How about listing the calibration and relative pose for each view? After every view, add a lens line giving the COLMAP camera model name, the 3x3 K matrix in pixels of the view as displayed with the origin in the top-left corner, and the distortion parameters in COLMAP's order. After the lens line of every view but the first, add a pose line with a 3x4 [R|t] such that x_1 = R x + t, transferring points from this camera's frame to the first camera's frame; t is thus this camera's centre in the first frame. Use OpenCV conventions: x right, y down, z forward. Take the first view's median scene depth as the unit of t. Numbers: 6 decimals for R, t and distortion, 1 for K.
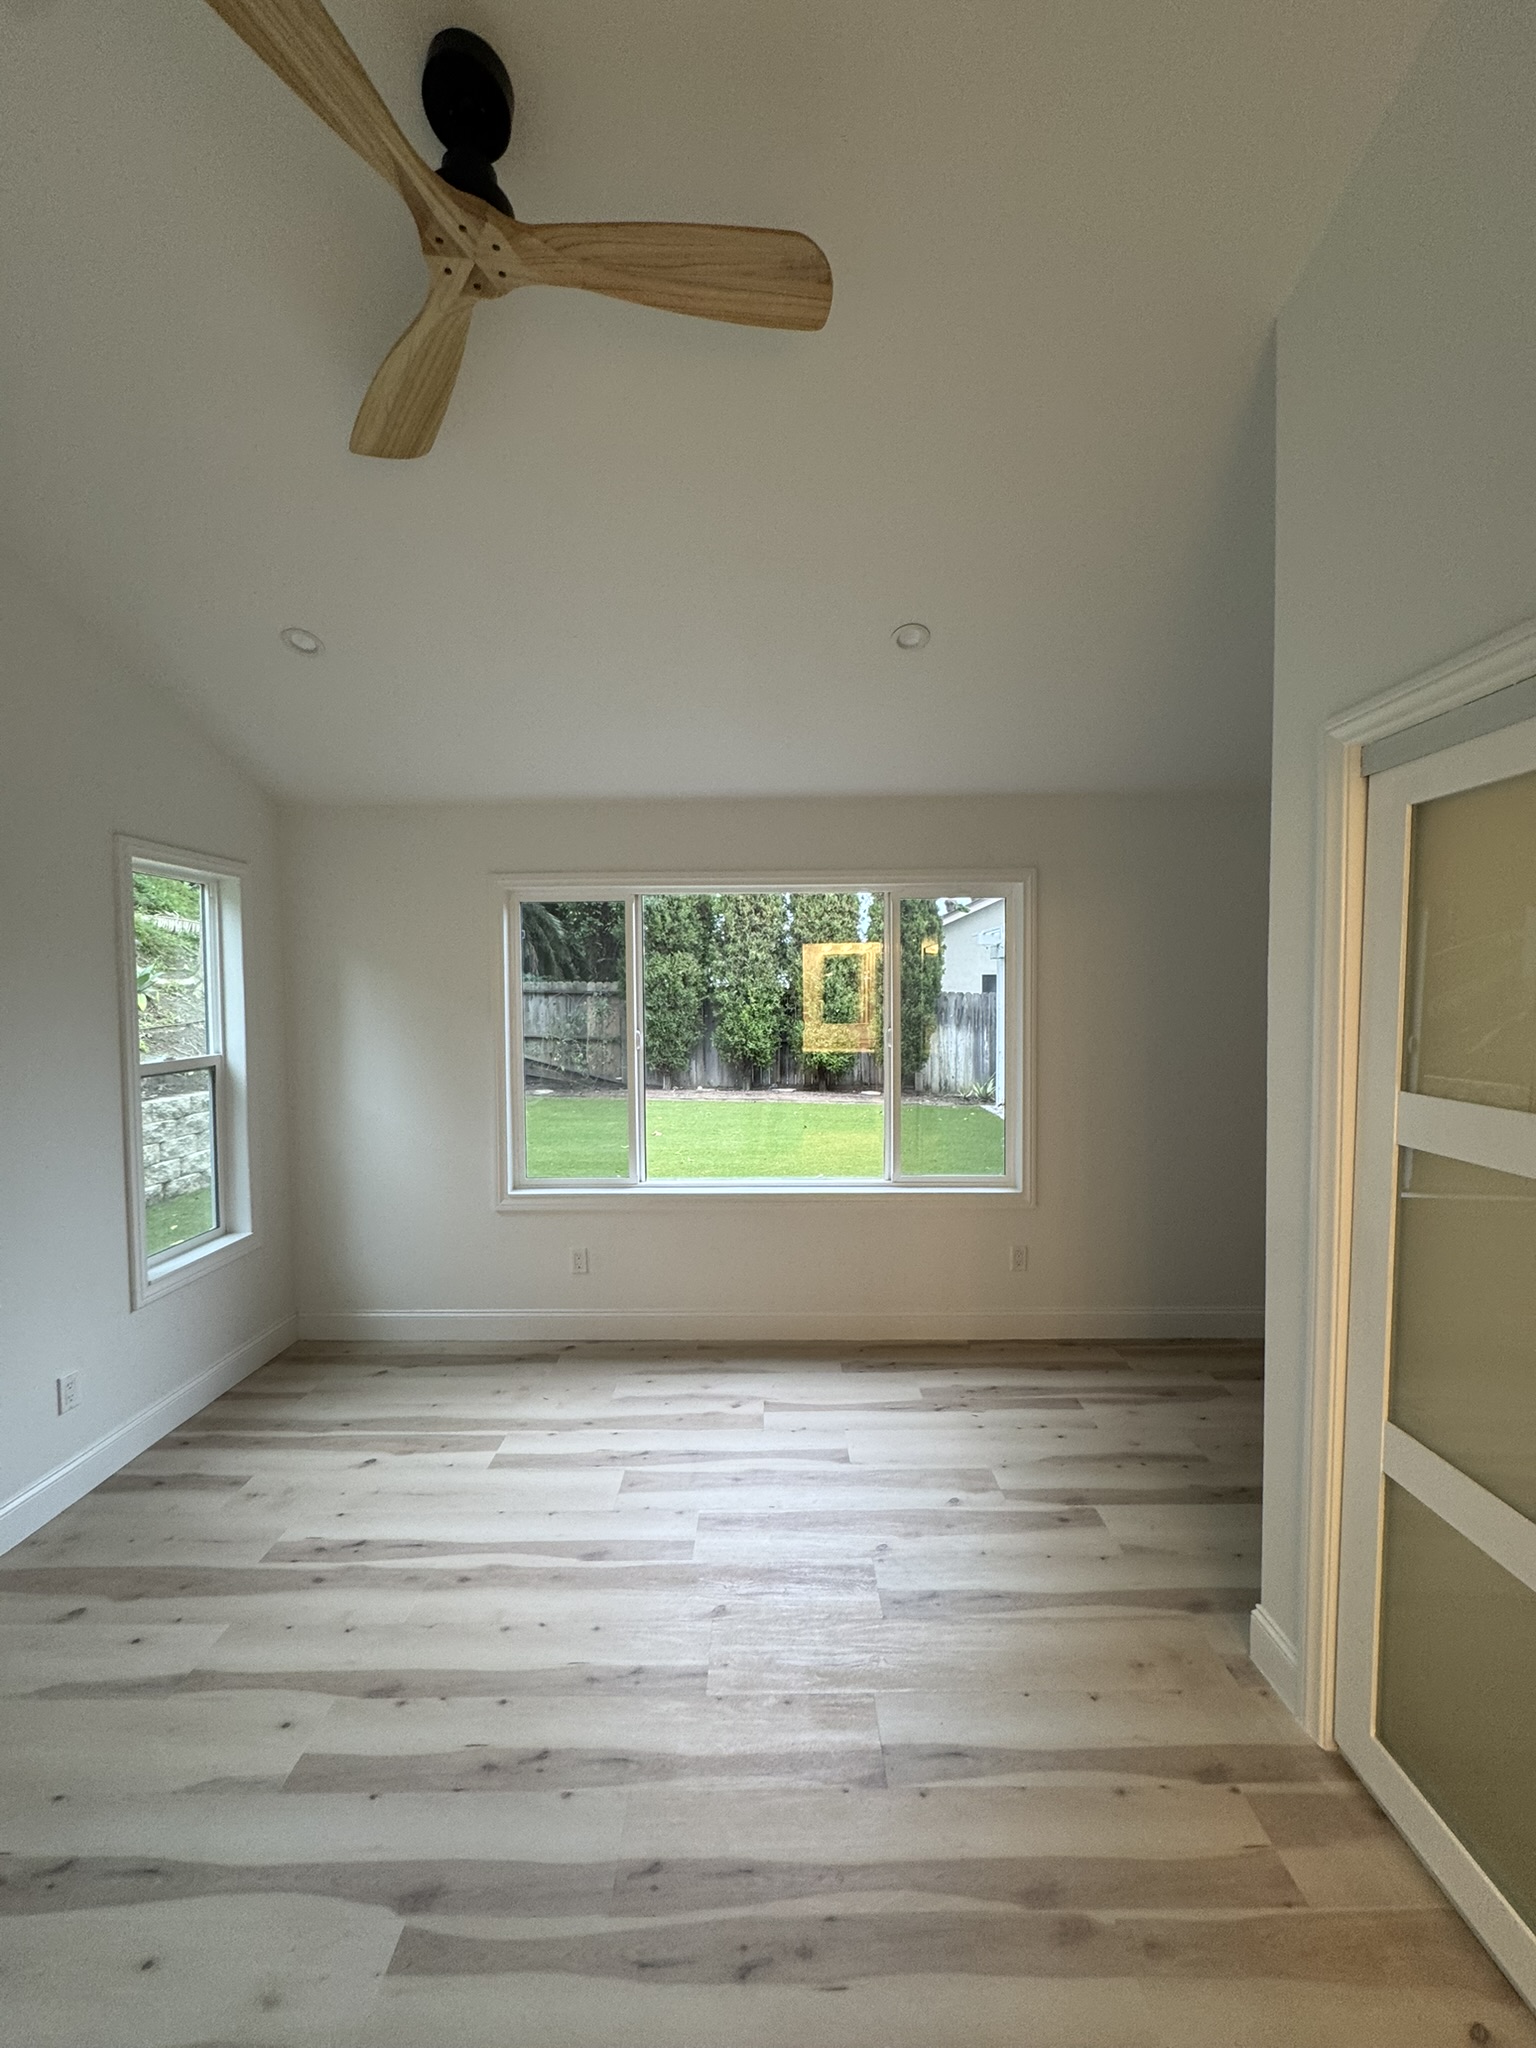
lens RADIAL K [[819.3, 0, 771.4], [0, 819.3, 1022.3], [0, 0, 1]] dist [-0.000965, 0.000419]
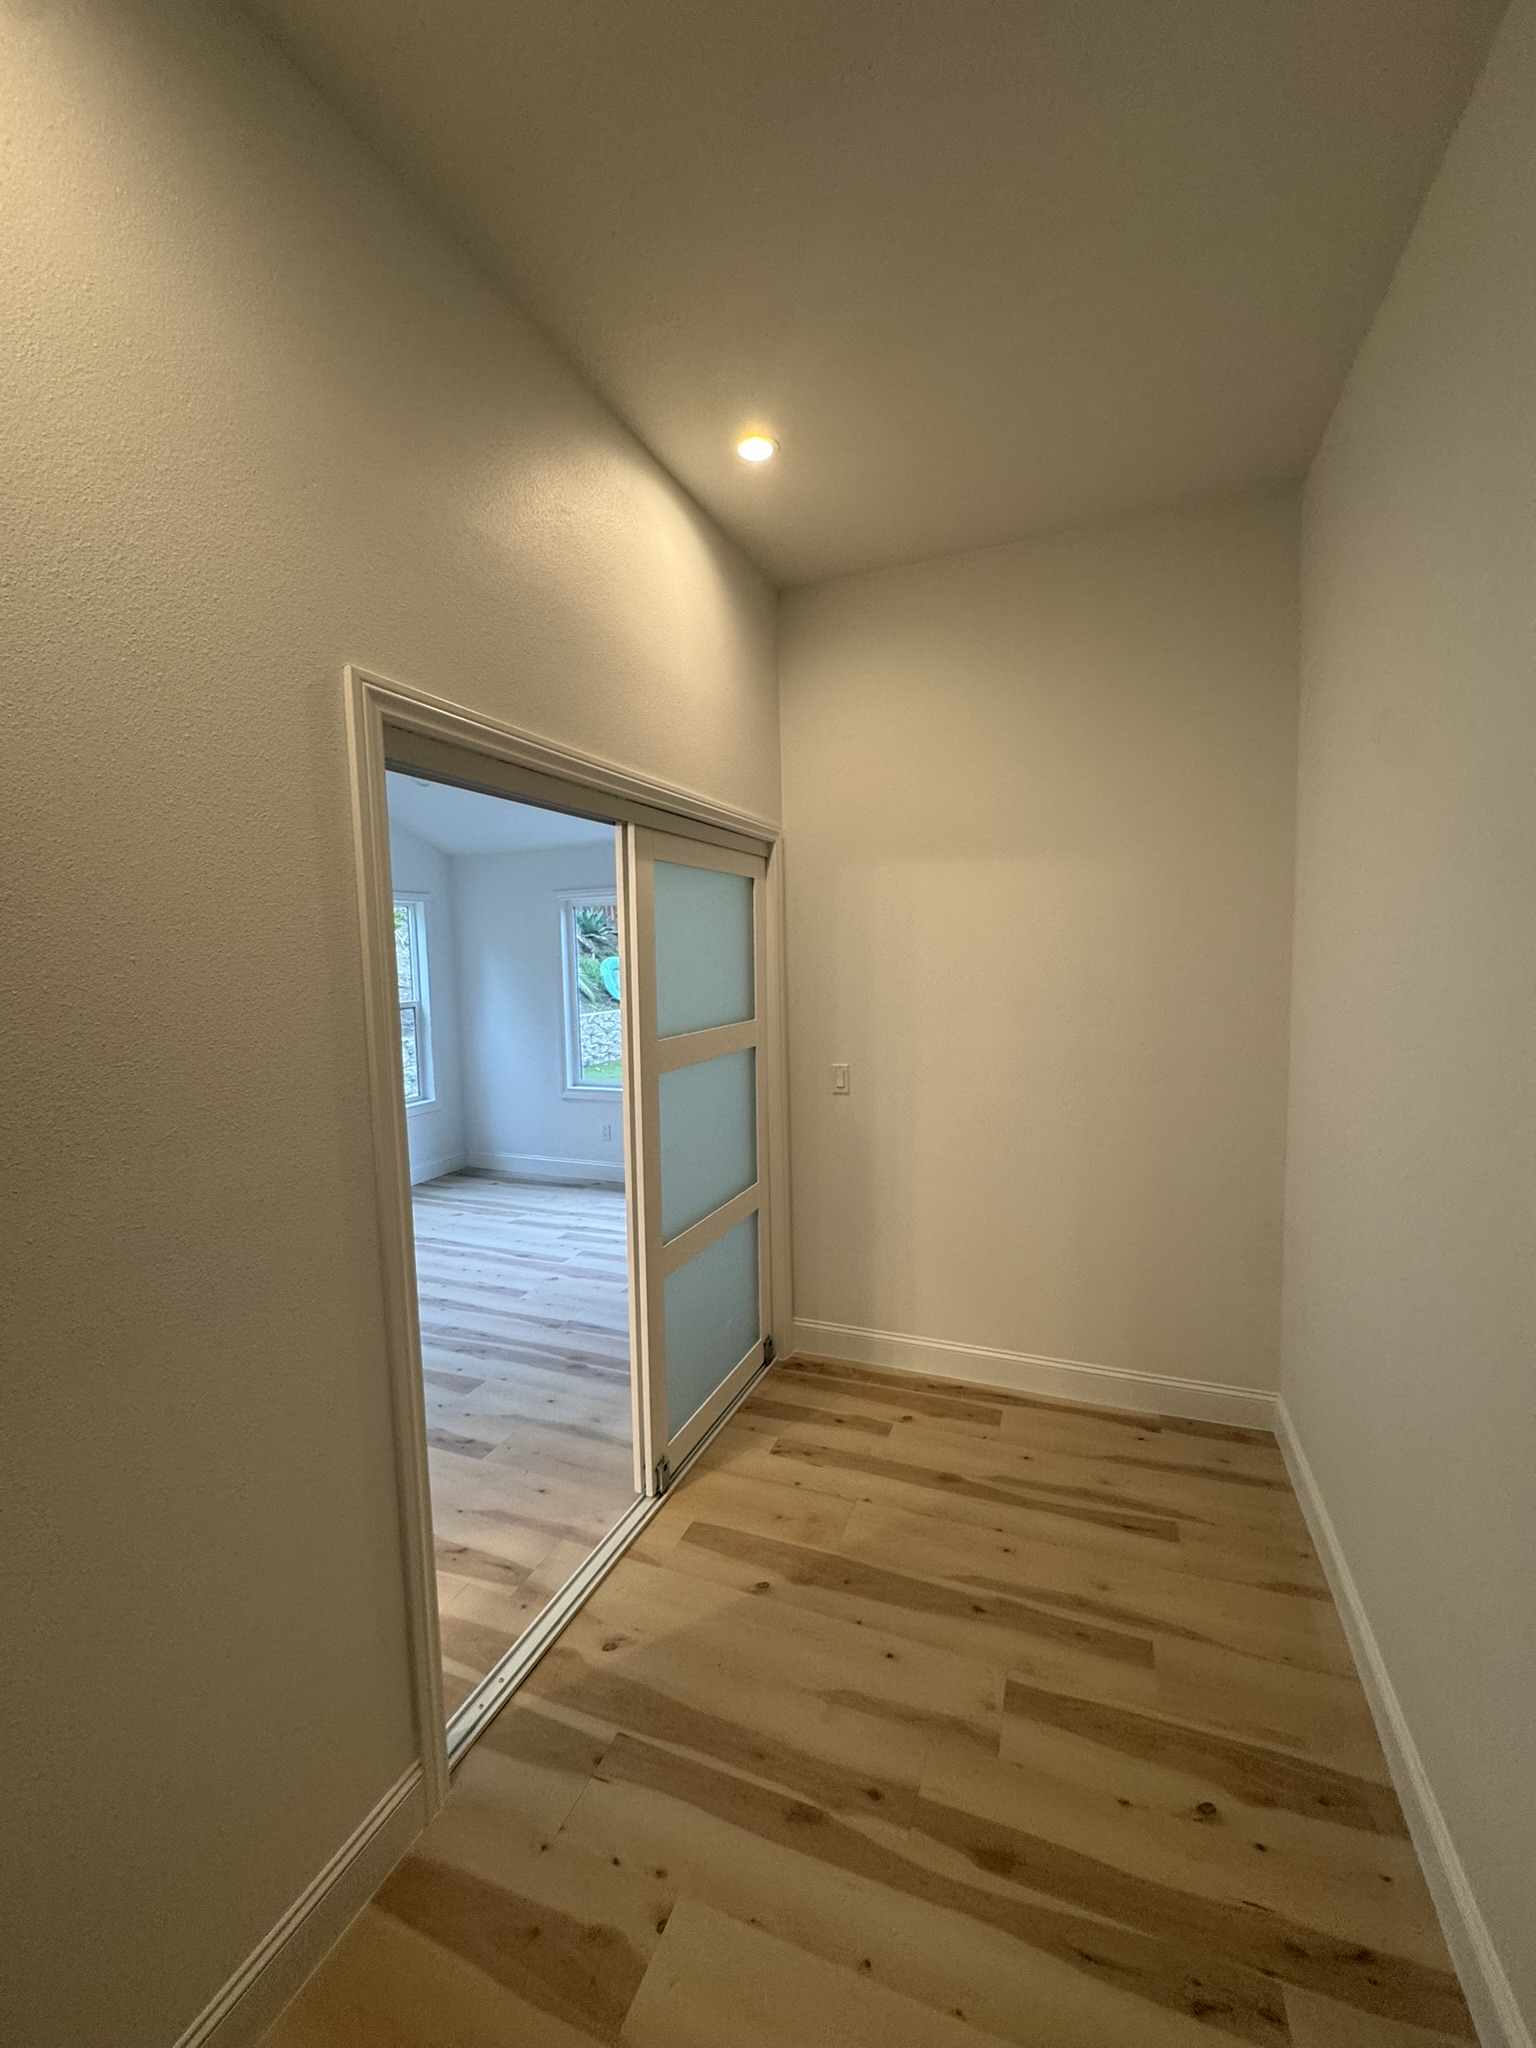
lens RADIAL K [[819.3, 0, 771.4], [0, 819.3, 1022.3], [0, 0, 1]] dist [-0.000965, 0.000419]
pose [[0.928975, 0.017595, -0.369724, 0.848229], [0.001684, 0.998658, 0.051756, -0.006128], [0.370139, -0.048703, 0.927699, -0.459588]]
